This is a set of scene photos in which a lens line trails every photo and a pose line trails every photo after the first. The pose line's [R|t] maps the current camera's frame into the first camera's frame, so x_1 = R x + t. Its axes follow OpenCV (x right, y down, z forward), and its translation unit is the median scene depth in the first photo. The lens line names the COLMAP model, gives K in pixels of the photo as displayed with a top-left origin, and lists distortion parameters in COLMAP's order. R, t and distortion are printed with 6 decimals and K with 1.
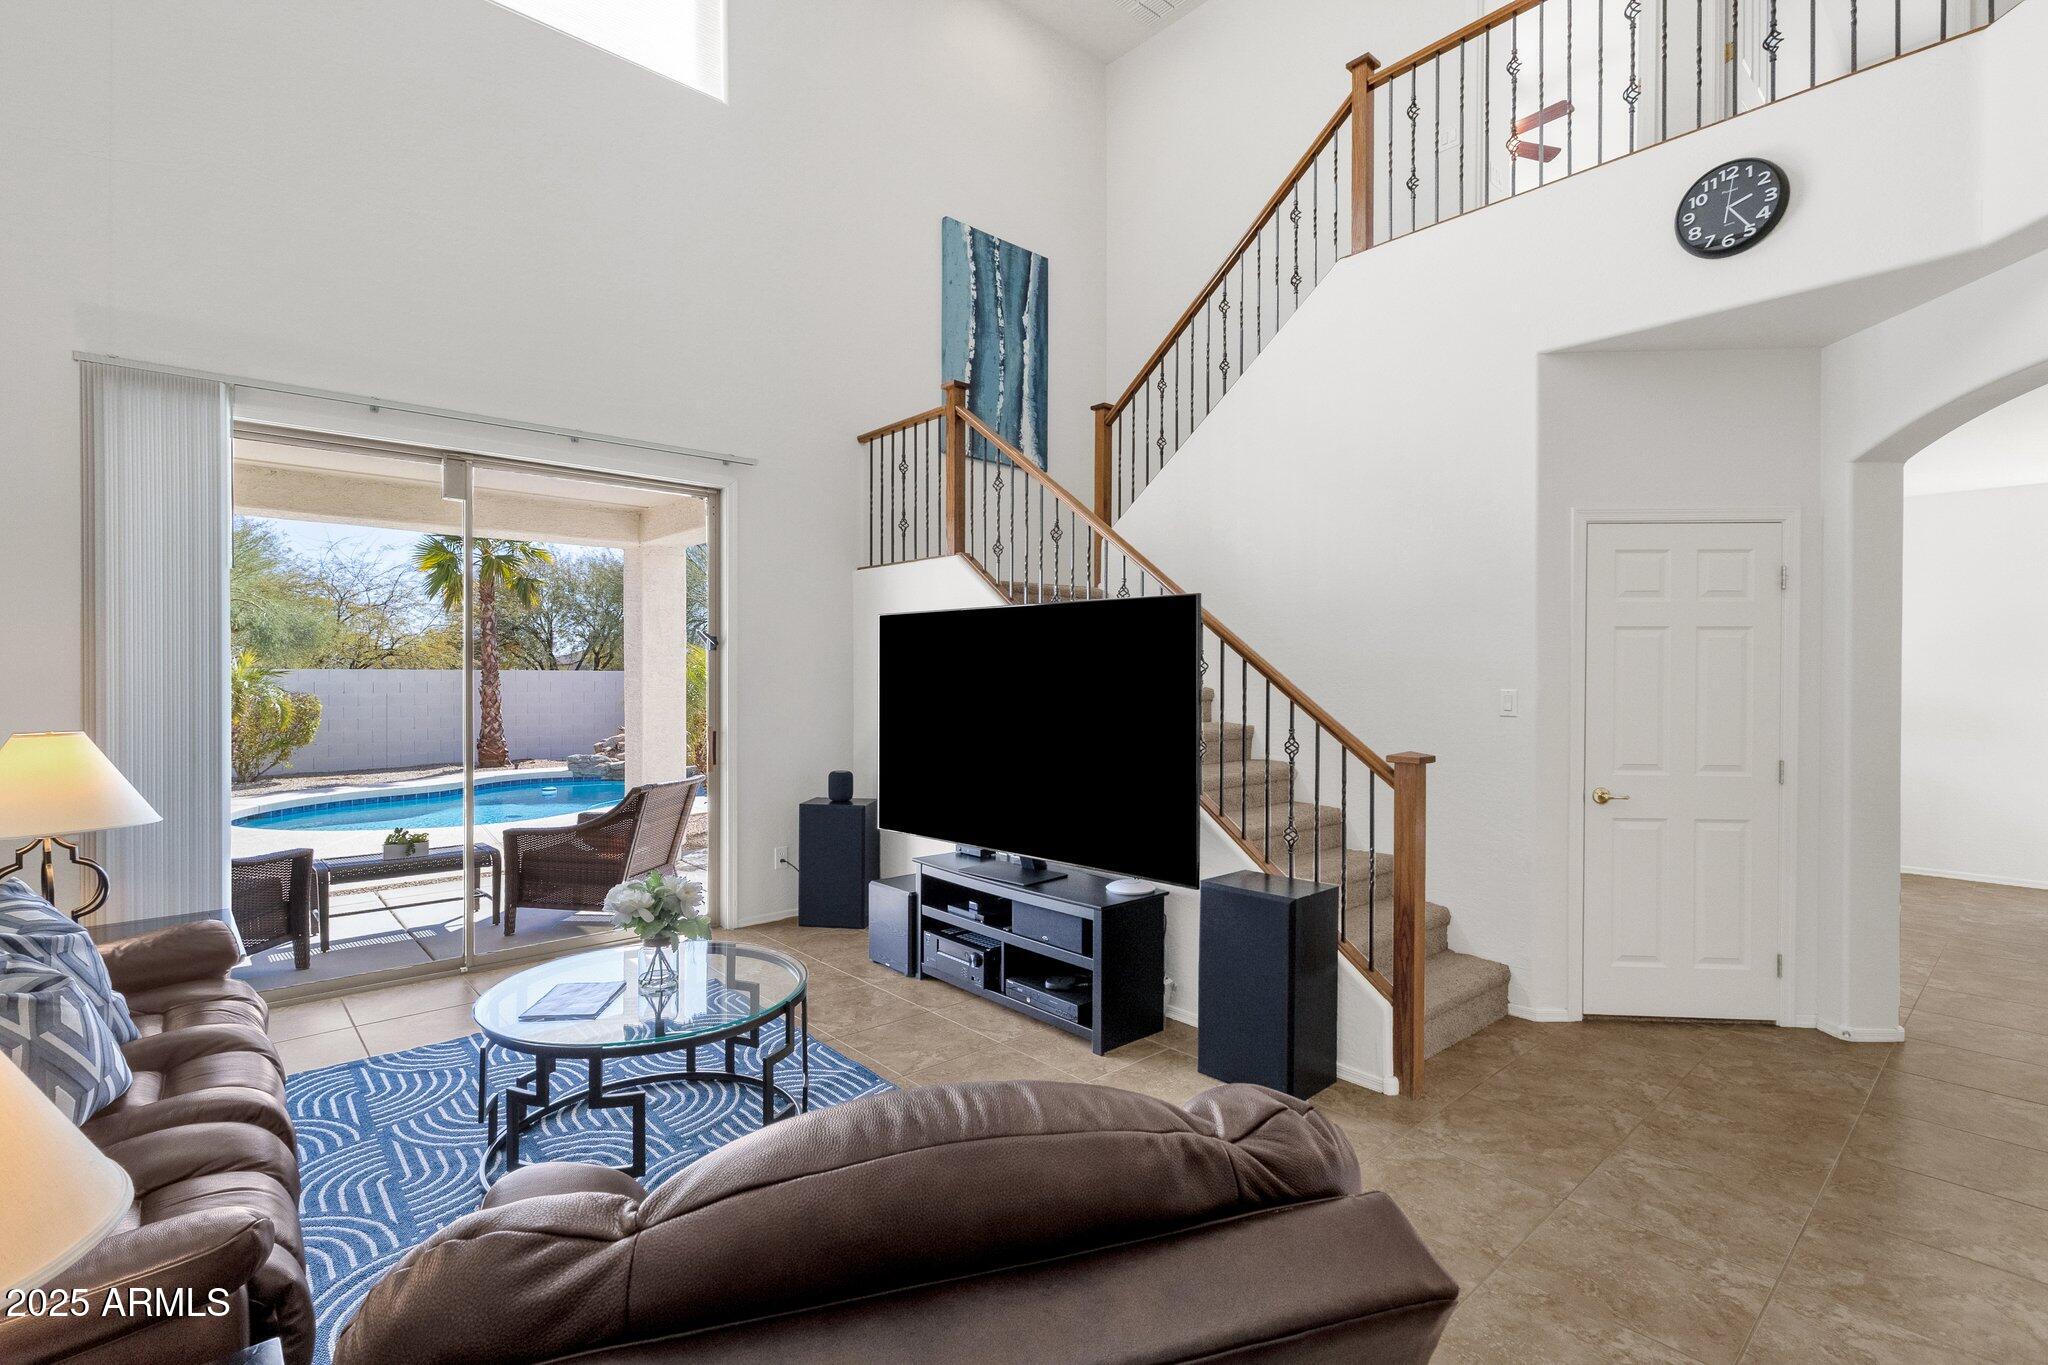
lens RADIAL K [[949.5, 0, 1018.0], [0, 949.5, 682.3], [0, 0, 1]] dist [0.005261, 0.001555]
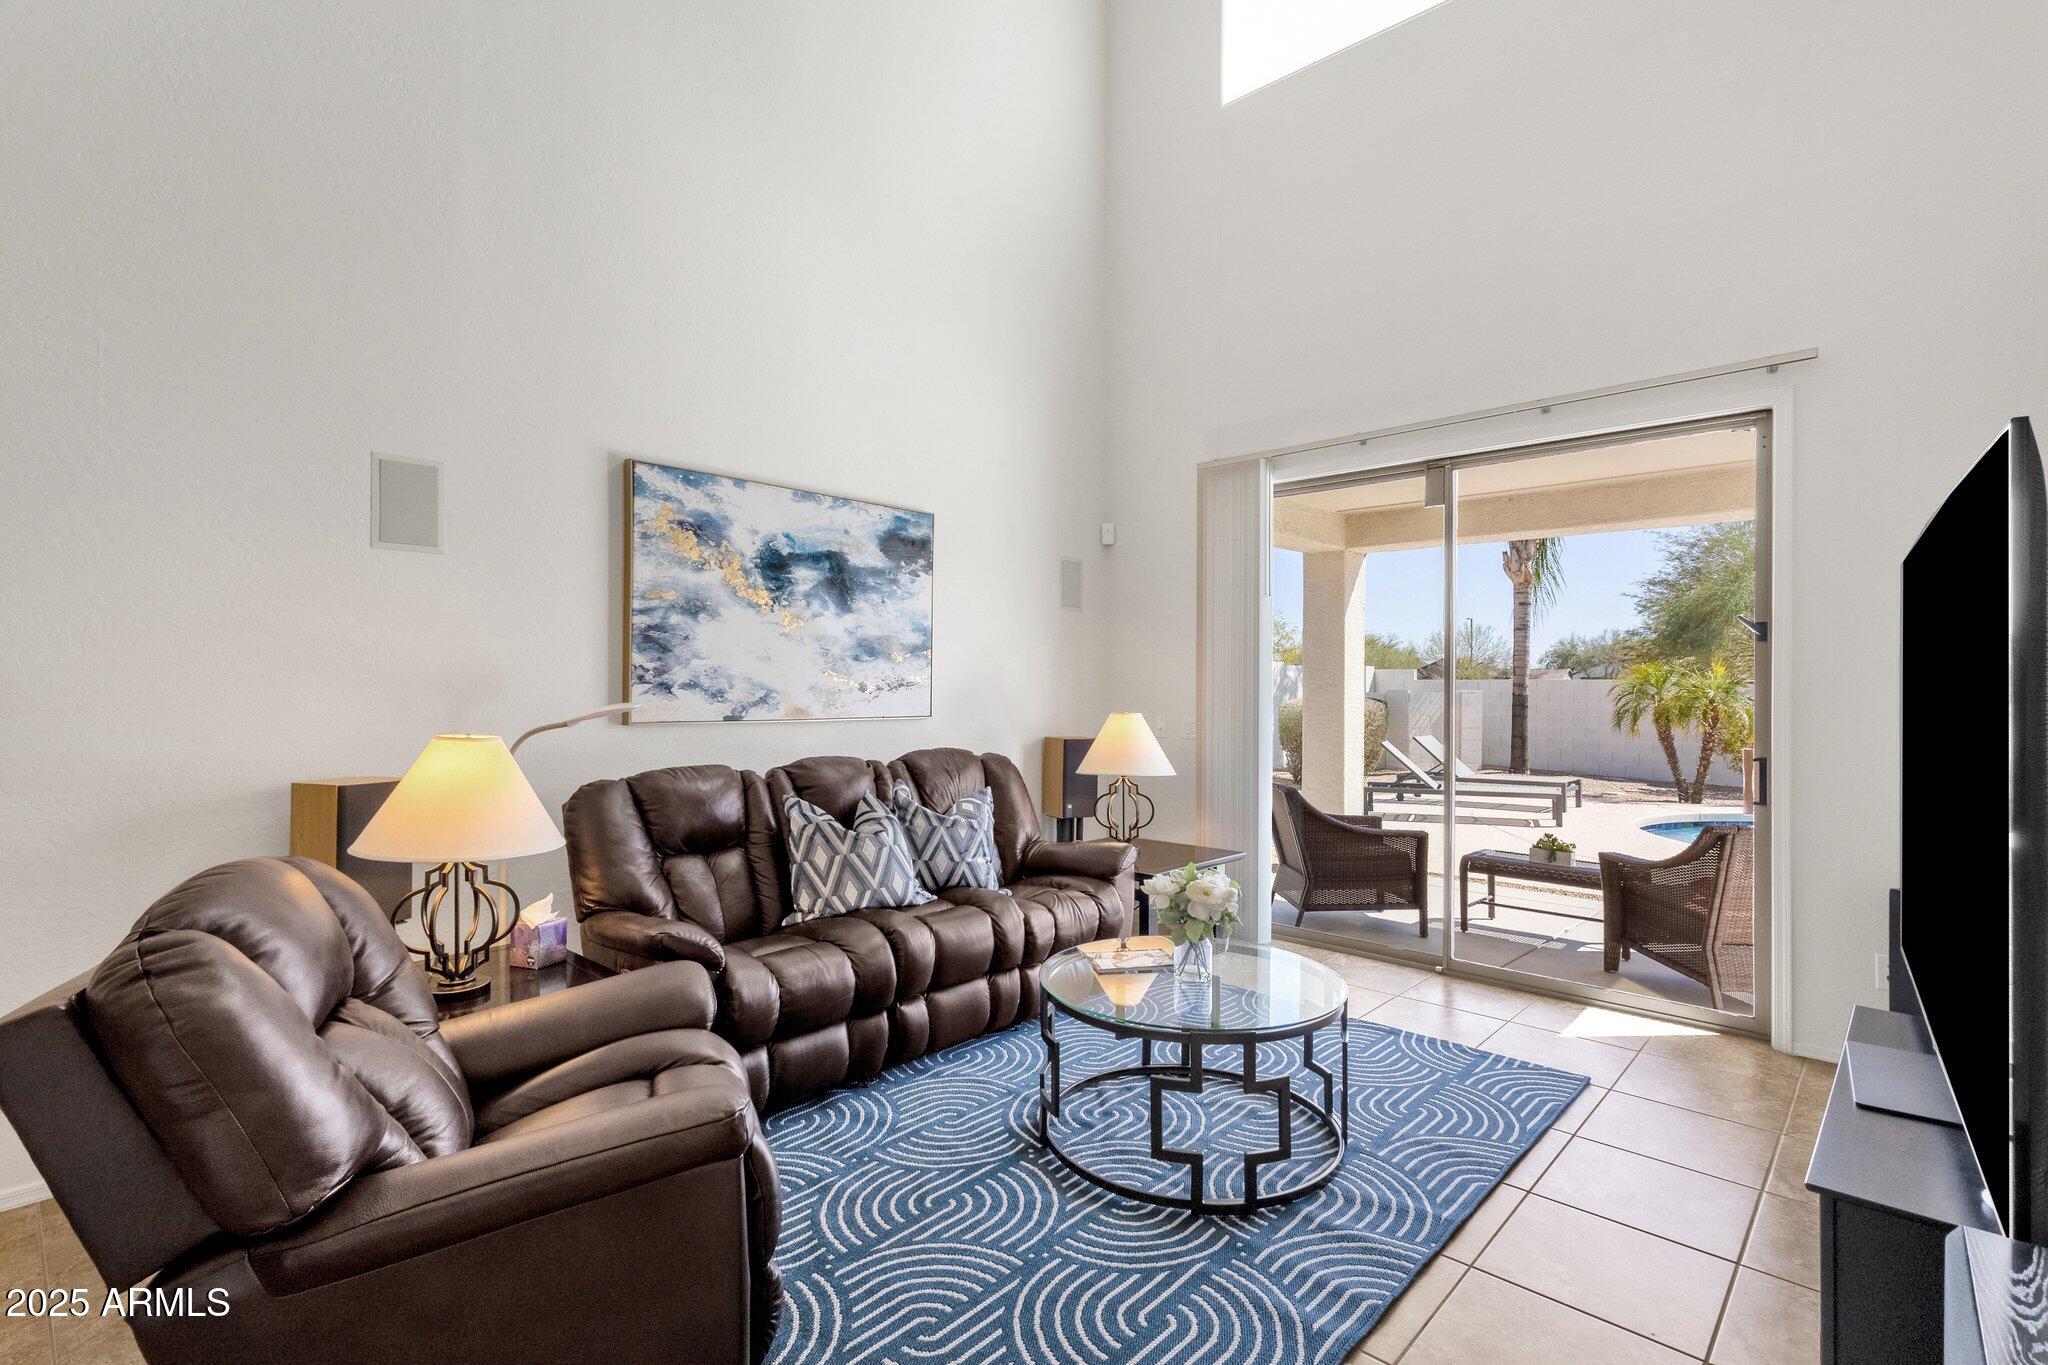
lens RADIAL K [[961.2, 0, 1004.2], [0, 961.2, 682.1], [0, 0, 1]] dist [0.000181, 0.000569]
pose [[0.072948, -0.004261, -0.997327, 0.346070], [-0.011407, 0.999922, -0.005107, 0.006783], [0.997271, 0.011749, 0.072893, 0.393010]]
